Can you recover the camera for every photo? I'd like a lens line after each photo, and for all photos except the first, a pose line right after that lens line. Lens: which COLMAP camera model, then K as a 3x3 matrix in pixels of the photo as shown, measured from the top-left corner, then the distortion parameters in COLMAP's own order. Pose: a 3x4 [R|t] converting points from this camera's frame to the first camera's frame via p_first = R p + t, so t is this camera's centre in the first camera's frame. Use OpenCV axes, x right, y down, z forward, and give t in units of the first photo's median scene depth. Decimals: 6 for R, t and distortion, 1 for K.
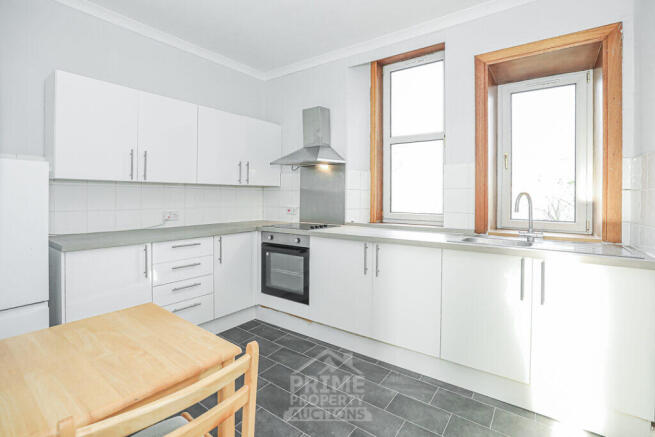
lens RADIAL K [[311.2, 0, 329.3], [0, 311.2, 205.8], [0, 0, 1]] dist [-0.030658, 0.000447]
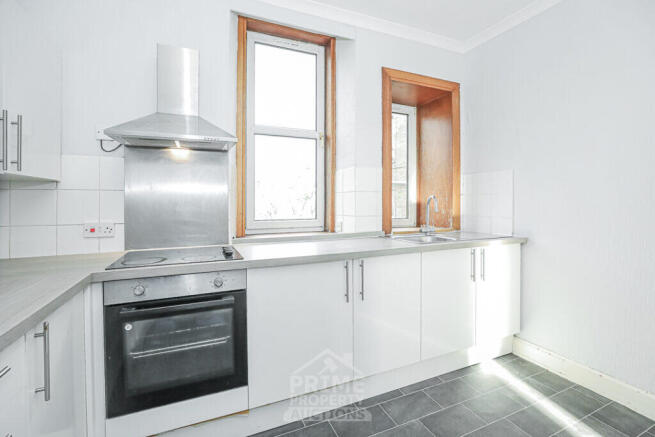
lens RADIAL K [[311.2, 0, 329.3], [0, 311.2, 205.8], [0, 0, 1]] dist [-0.030658, 0.000447]
pose [[0.491520, -0.022043, 0.870587, -0.539859], [0.032874, 0.999437, 0.006745, -0.022259], [-0.870245, 0.025305, 0.491968, 0.625350]]
